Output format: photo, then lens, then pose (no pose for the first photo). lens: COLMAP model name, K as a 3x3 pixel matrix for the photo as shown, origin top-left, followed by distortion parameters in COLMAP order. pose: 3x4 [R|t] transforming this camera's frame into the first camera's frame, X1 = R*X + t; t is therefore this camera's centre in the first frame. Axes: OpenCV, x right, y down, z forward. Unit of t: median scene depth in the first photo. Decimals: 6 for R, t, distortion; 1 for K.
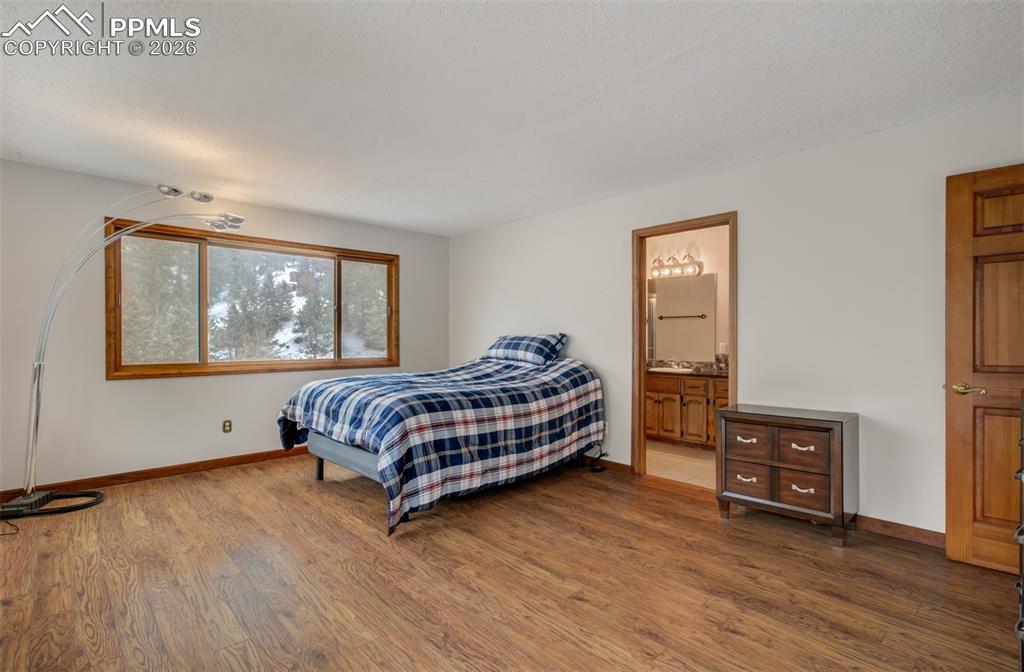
lens RADIAL K [[478.3, 0, 520.7], [0, 478.3, 336.4], [0, 0, 1]] dist [-0.002147, -0.000638]
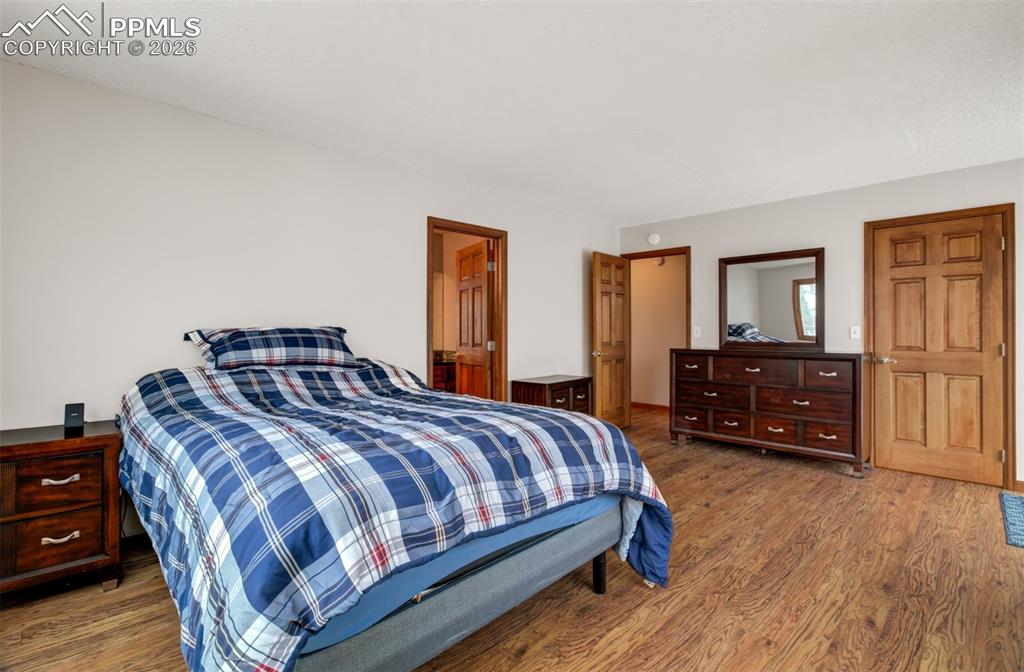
lens RADIAL K [[478.3, 0, 520.7], [0, 478.3, 336.4], [0, 0, 1]] dist [-0.002147, -0.000638]
pose [[-0.028397, -0.014761, 0.999488, -0.820196], [-0.003381, 0.999887, 0.014671, 0.010740], [-0.999591, -0.002962, -0.028444, 1.010895]]
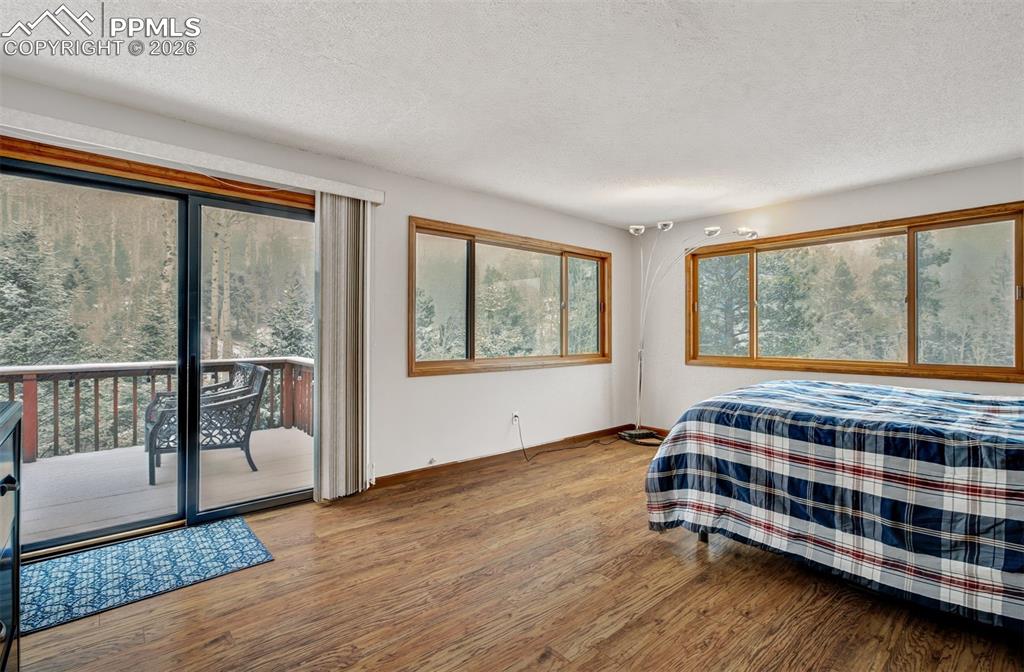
lens RADIAL K [[478.3, 0, 520.7], [0, 478.3, 336.4], [0, 0, 1]] dist [-0.002147, -0.000638]
pose [[-0.030330, 0.008868, -0.999501, 0.579101], [-0.011121, 0.999896, 0.009209, 0.003977], [0.999478, 0.011395, -0.030228, 0.613616]]
